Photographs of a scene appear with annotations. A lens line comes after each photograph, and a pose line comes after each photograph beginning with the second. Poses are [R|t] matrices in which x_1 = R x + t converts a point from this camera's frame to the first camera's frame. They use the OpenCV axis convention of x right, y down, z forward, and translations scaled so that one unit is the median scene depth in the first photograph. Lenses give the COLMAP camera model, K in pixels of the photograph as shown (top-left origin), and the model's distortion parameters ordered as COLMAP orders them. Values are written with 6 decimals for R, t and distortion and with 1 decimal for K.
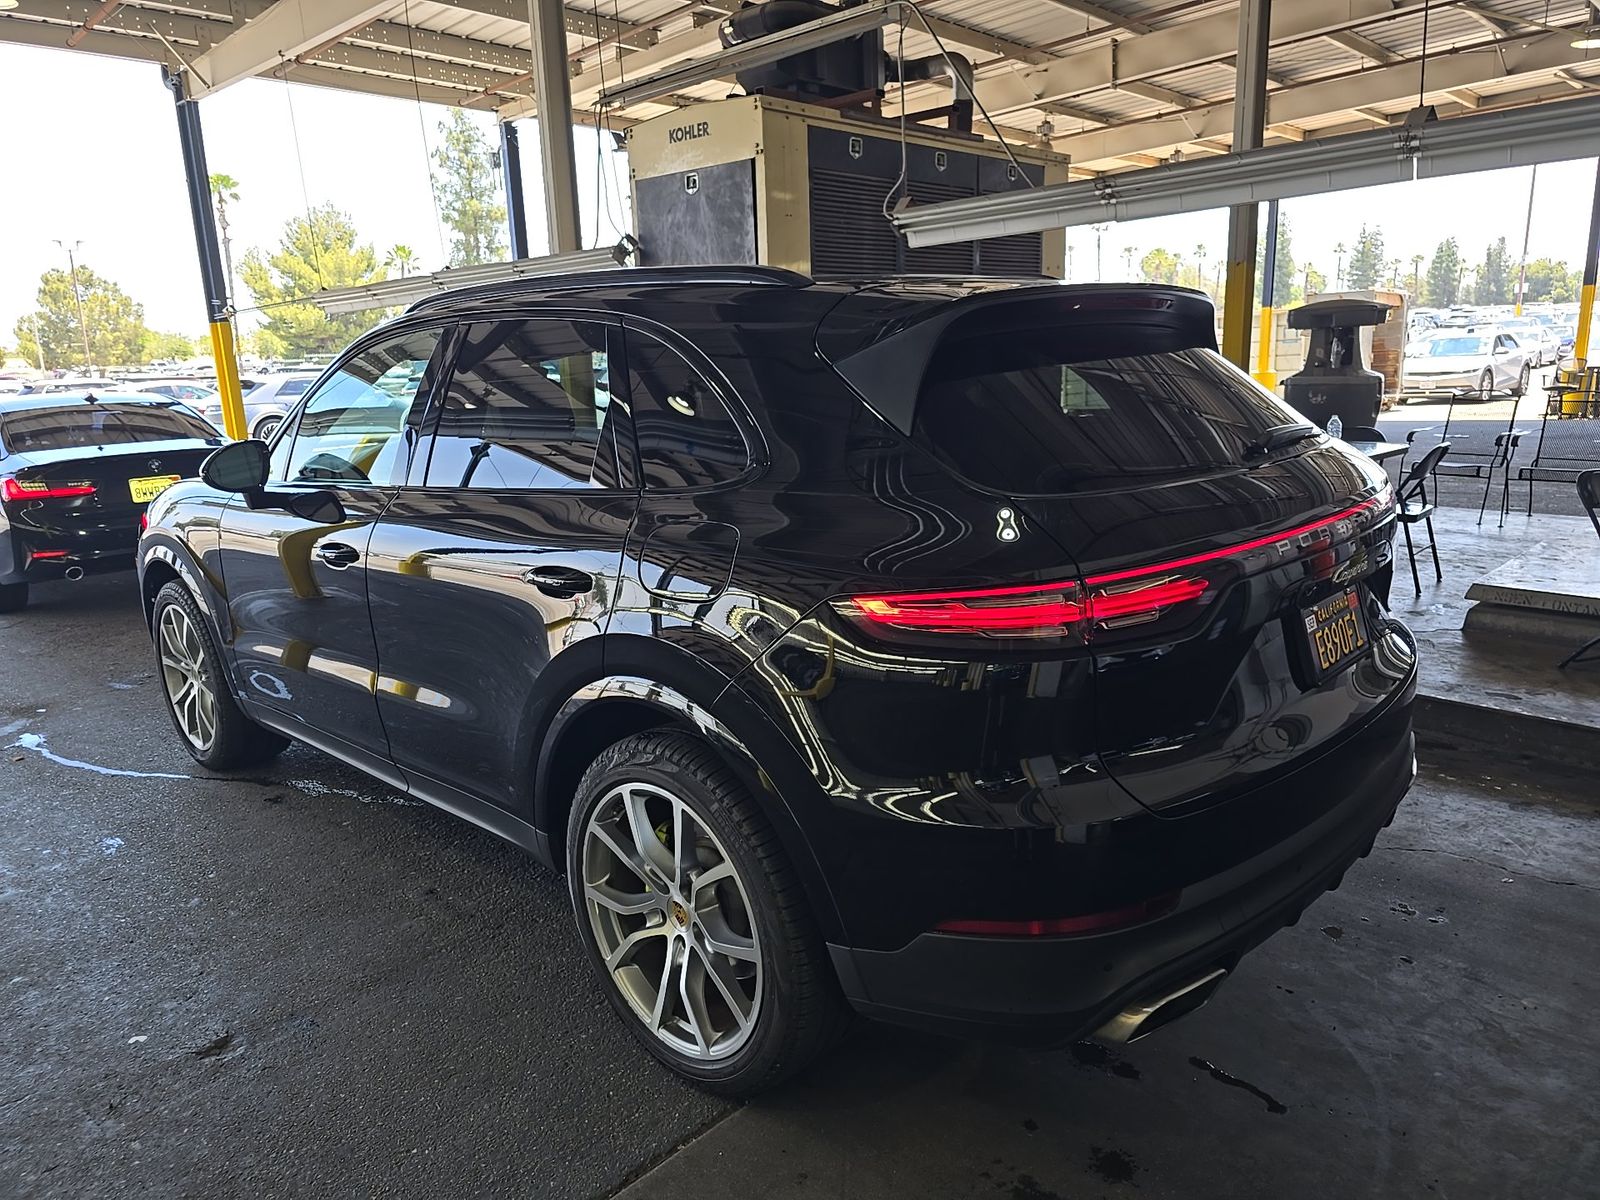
lens RADIAL K [[1064.2, 0, 809.7], [0, 1064.2, 596.6], [0, 0, 1]] dist [0.026415, -0.027737]
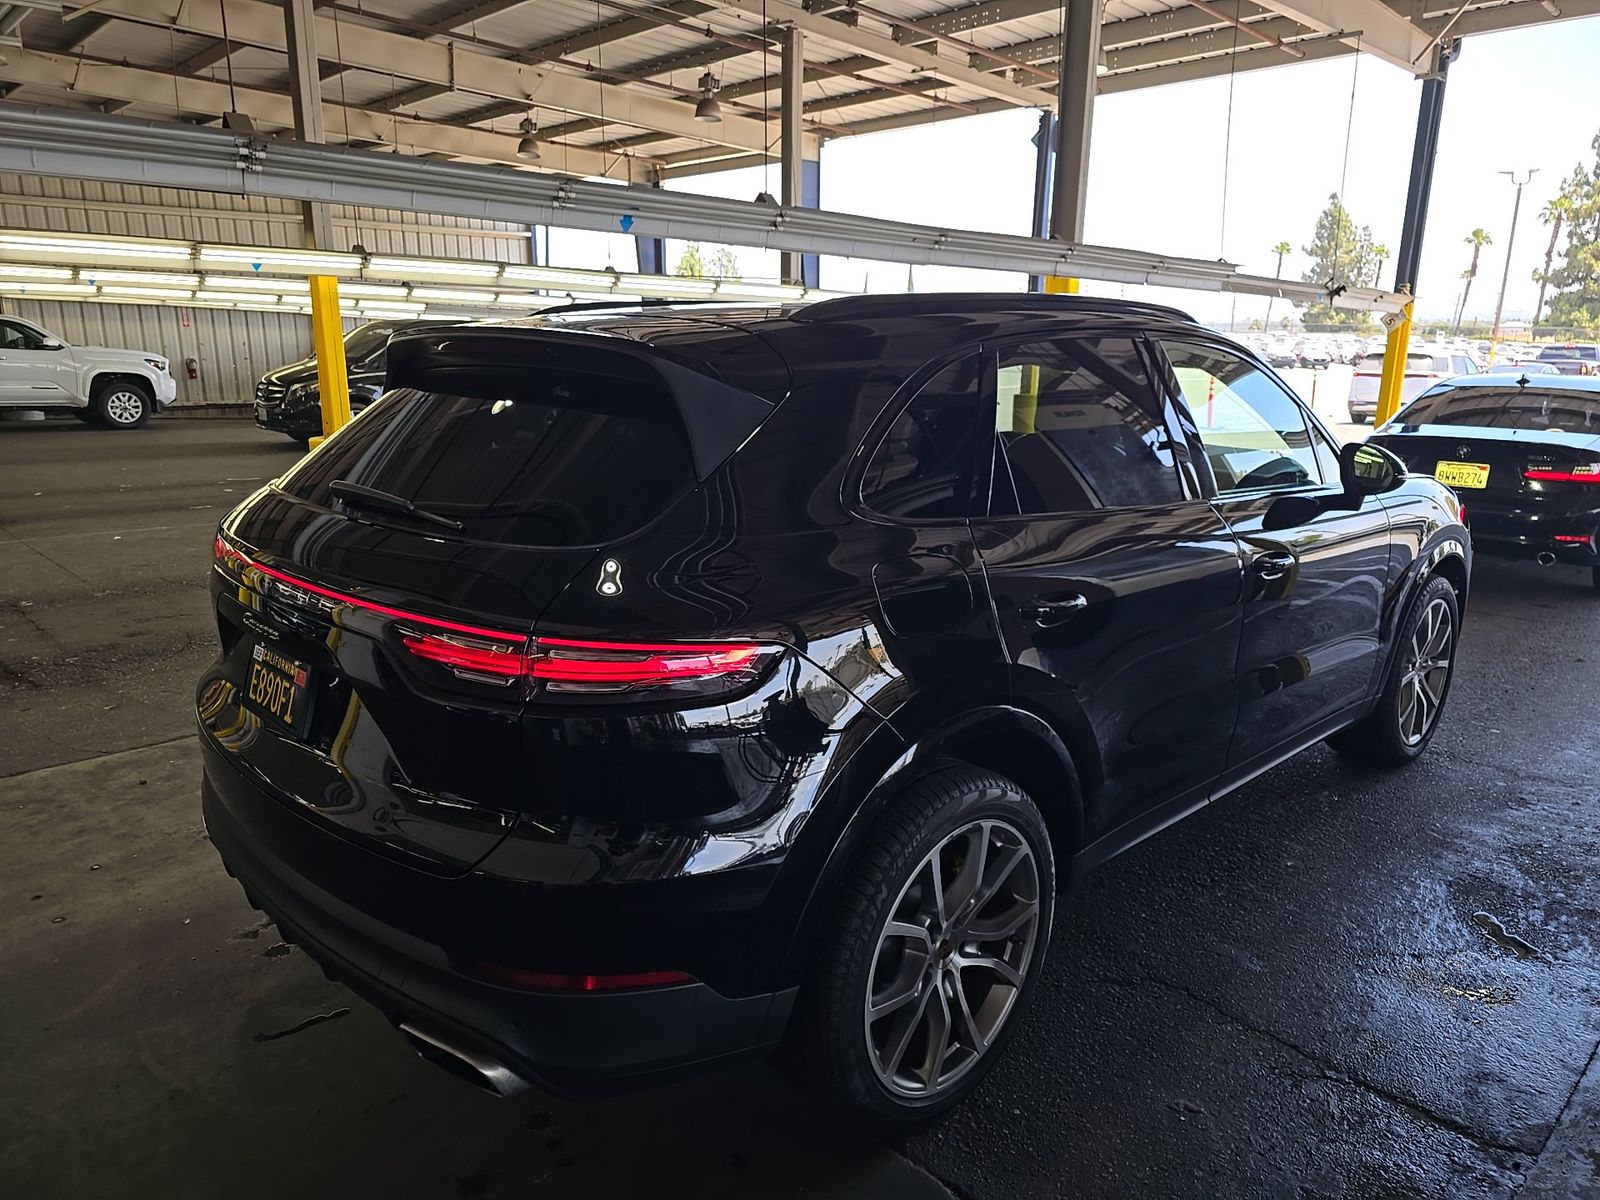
lens RADIAL K [[1064.2, 0, 809.7], [0, 1064.2, 596.6], [0, 0, 1]] dist [0.026415, -0.027737]
pose [[-0.050116, 0.263485, -0.963361, 0.472632], [-0.219581, 0.938065, 0.267989, -0.145263], [0.974306, 0.224966, 0.010844, 0.479978]]
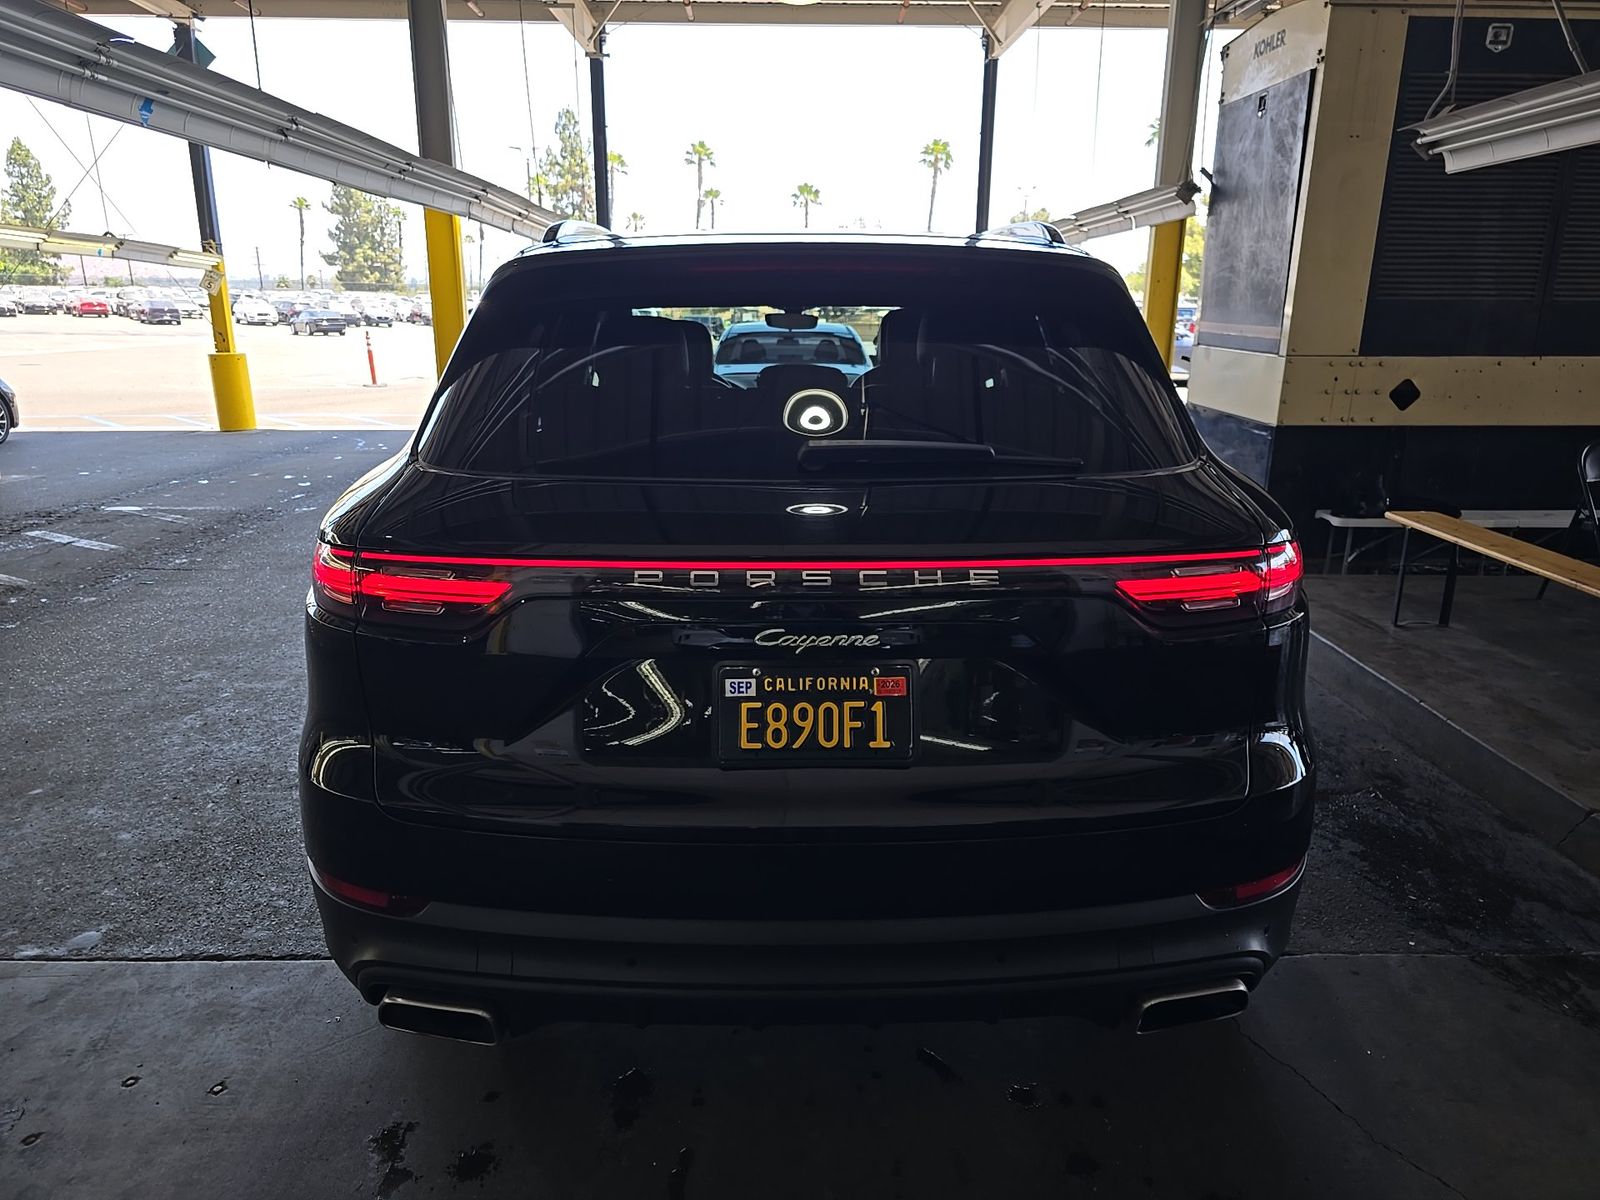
lens RADIAL K [[1064.2, 0, 809.7], [0, 1064.2, 596.6], [0, 0, 1]] dist [0.026415, -0.027737]
pose [[0.697396, 0.222224, -0.681363, 0.325822], [-0.179355, 0.974577, 0.134279, -0.051138], [0.693881, 0.028561, 0.719523, 0.138423]]
